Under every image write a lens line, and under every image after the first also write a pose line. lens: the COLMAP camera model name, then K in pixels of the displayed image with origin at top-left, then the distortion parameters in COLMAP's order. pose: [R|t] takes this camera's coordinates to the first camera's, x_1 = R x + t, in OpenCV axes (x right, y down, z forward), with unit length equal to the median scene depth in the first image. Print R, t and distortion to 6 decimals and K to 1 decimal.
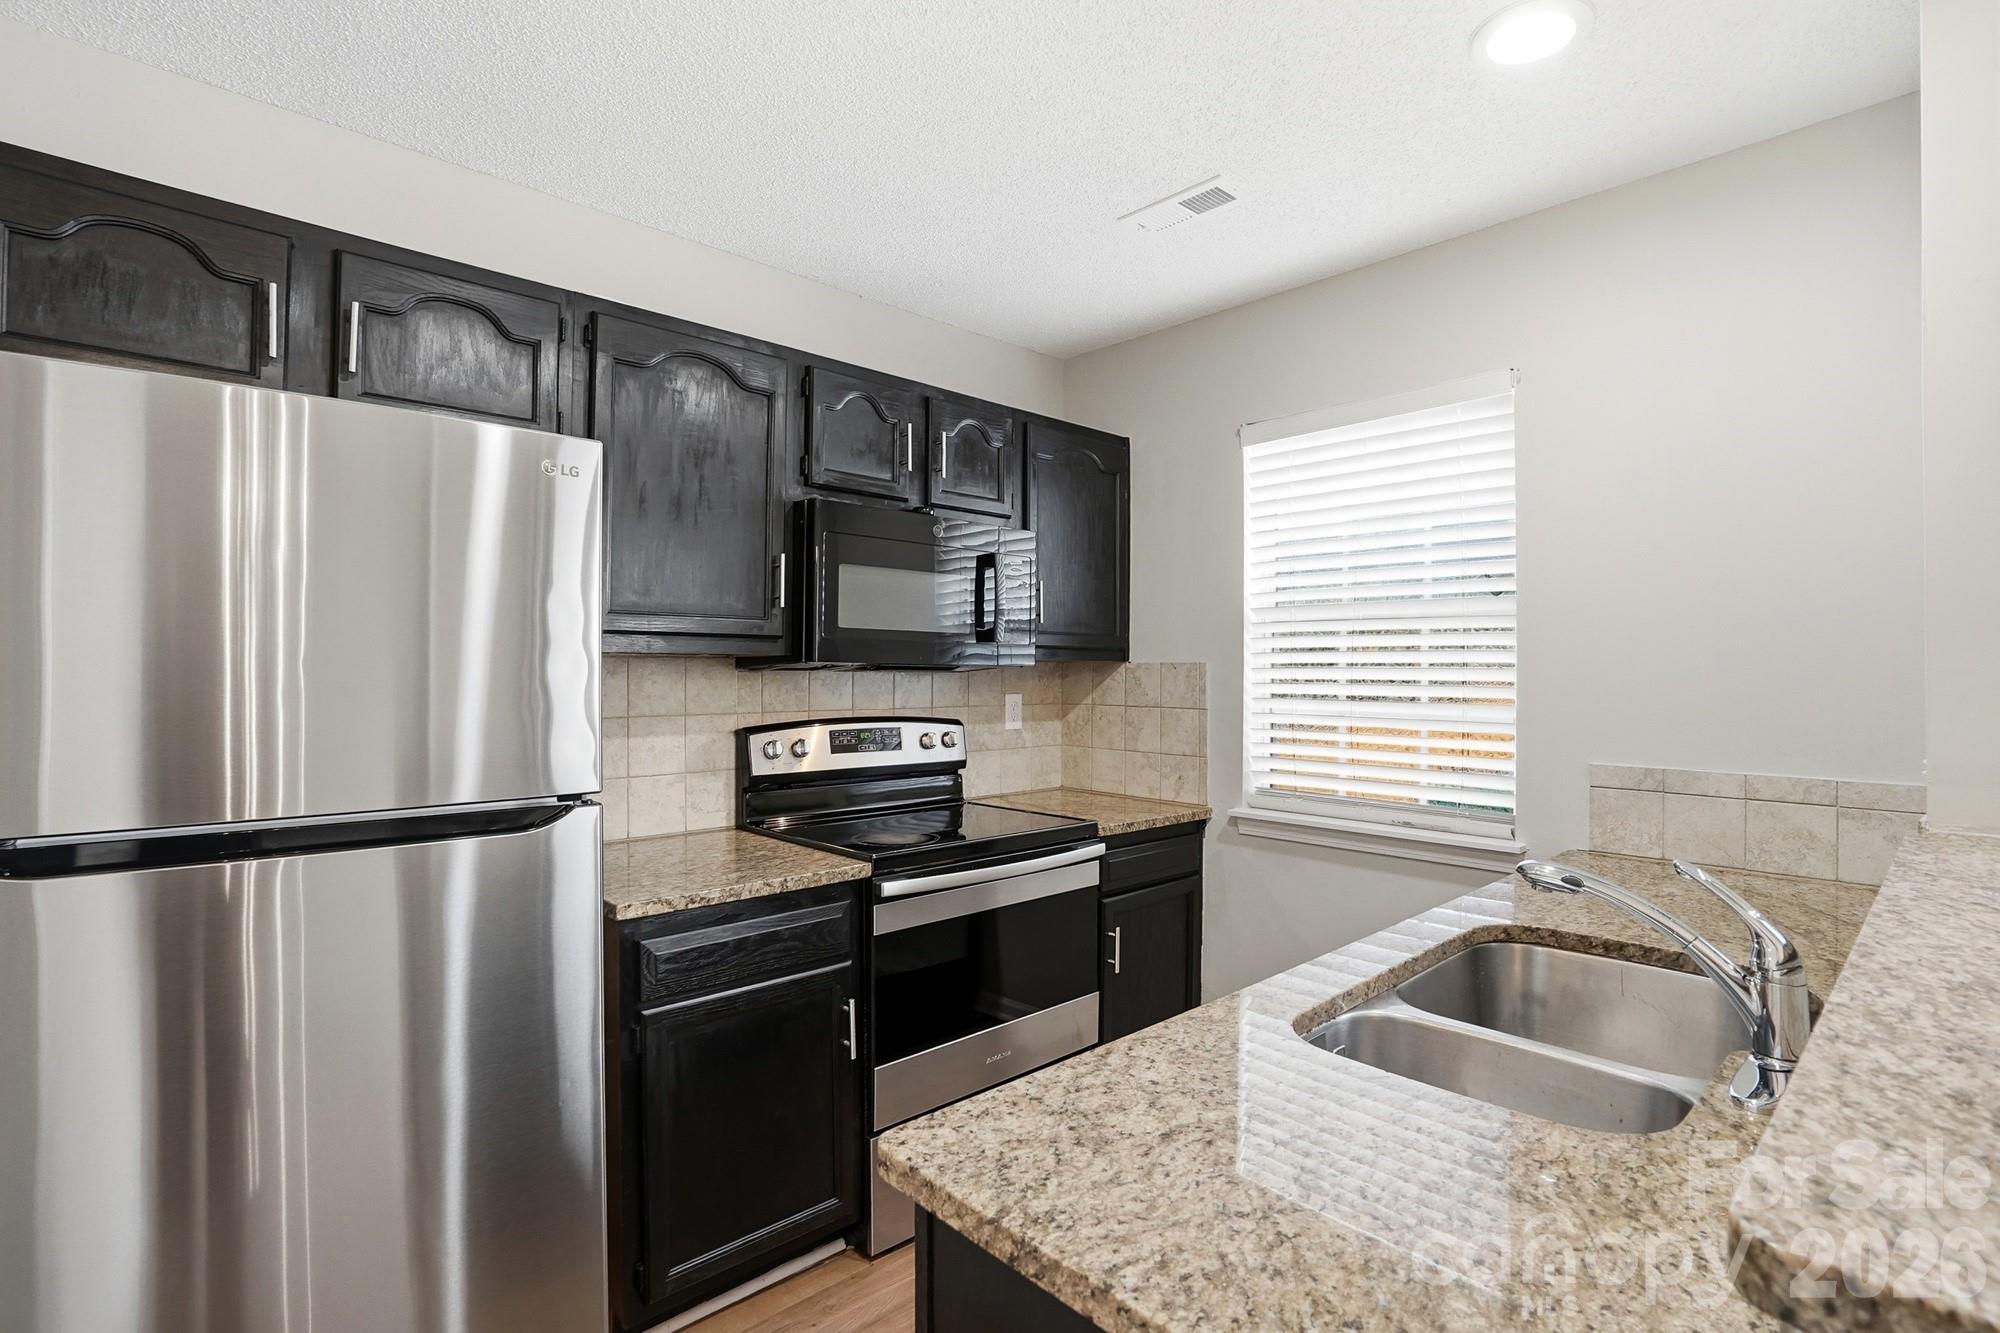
lens RADIAL K [[937.0, 0, 1000.0], [0, 937.0, 666.5], [0, 0, 1]] dist [-0.067551, 0.023298]
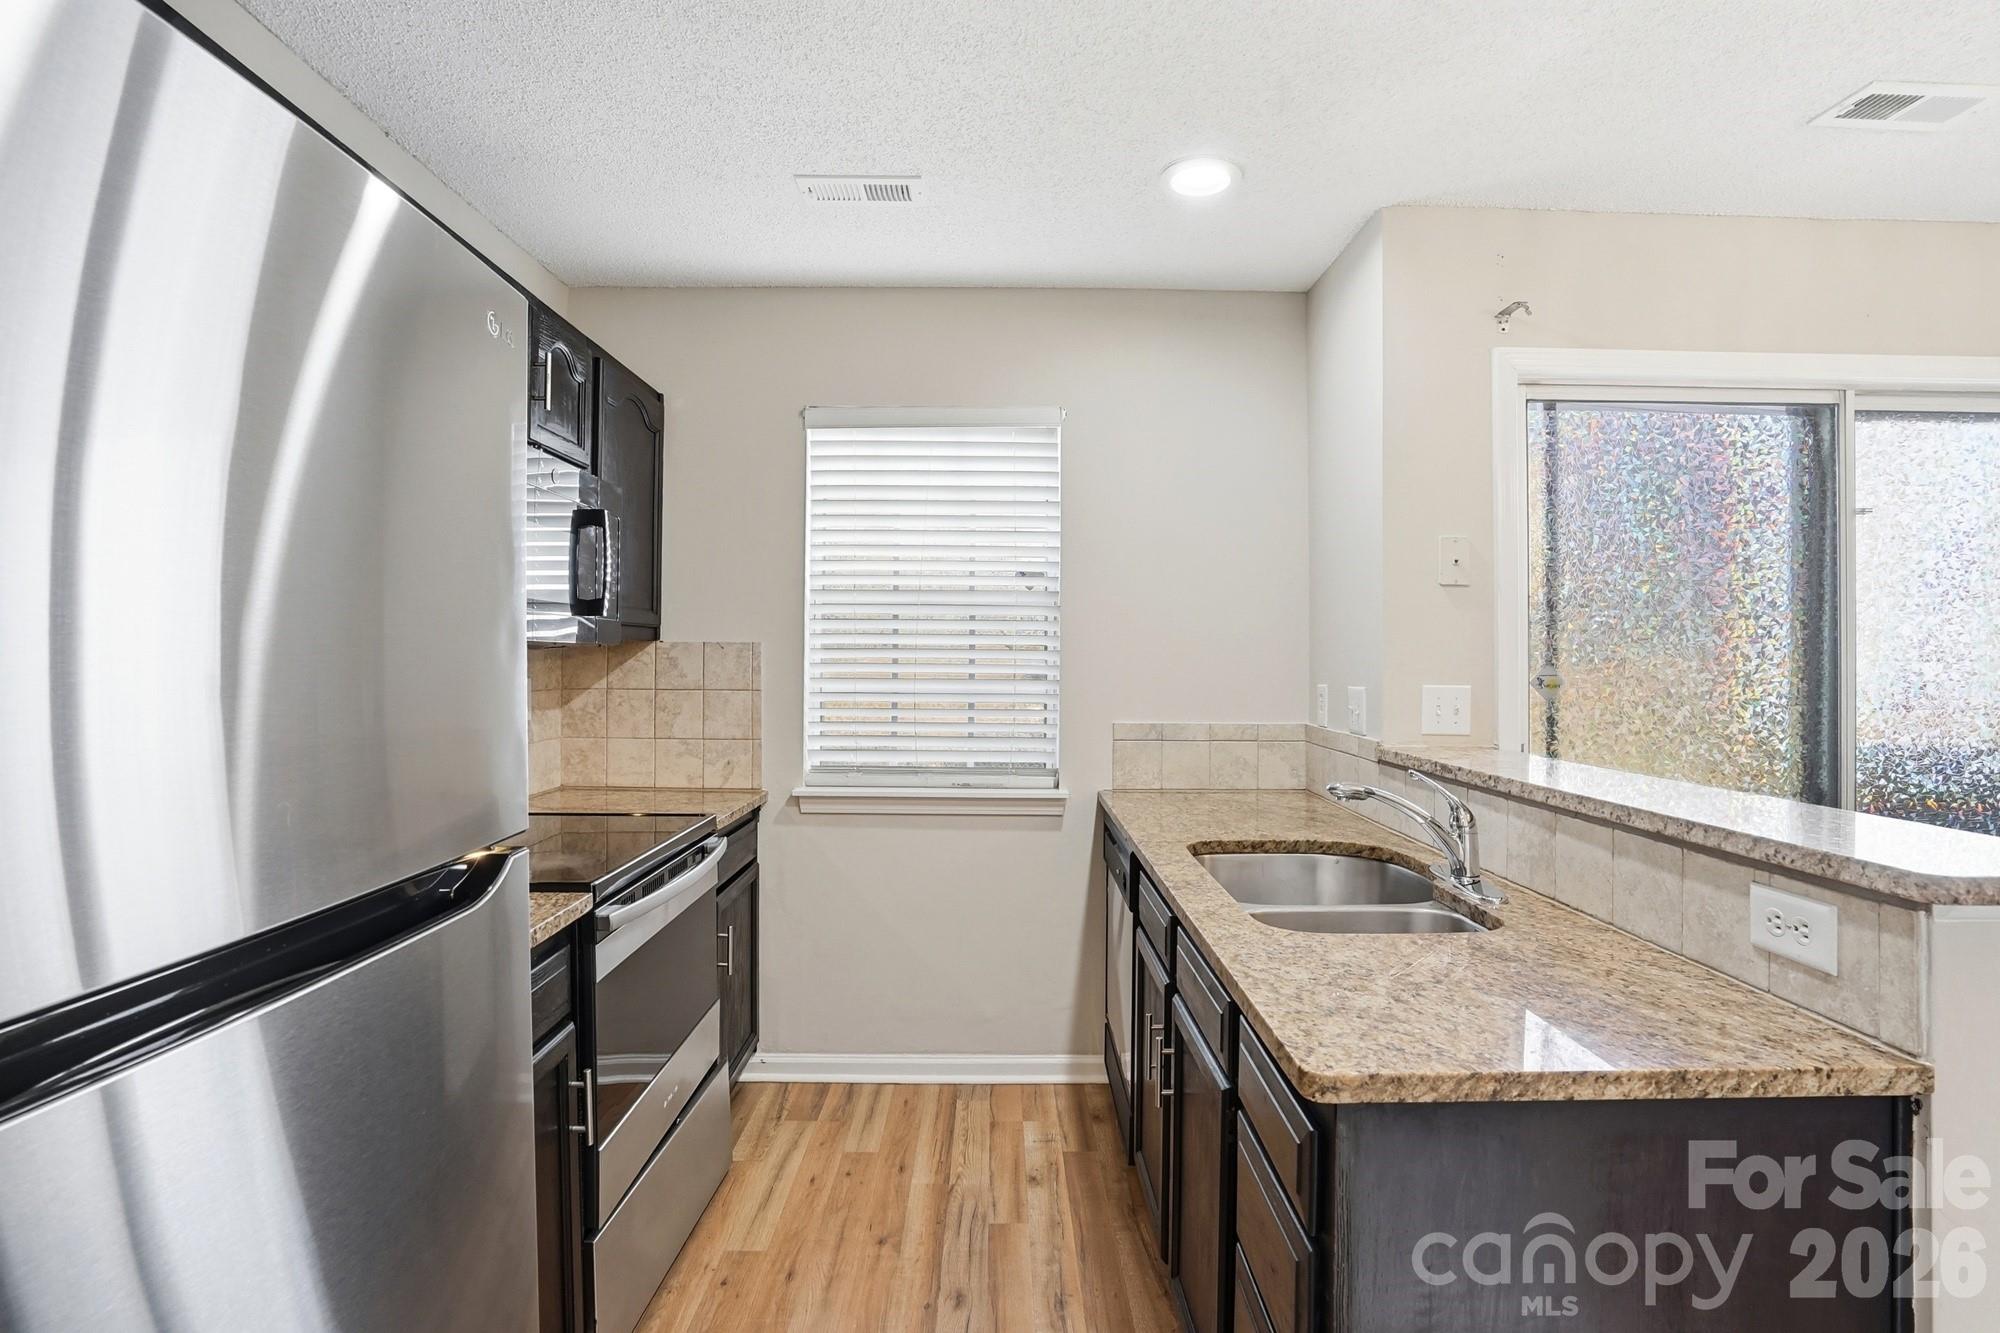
lens RADIAL K [[949.8, 0, 1003.7], [0, 949.8, 657.6], [0, 0, 1]] dist [-0.062942, 0.025506]
pose [[0.673538, -0.001673, 0.739151, -0.393409], [-0.006415, 0.999947, 0.008109, 0.002261], [-0.739125, -0.010203, 0.673491, 0.169677]]
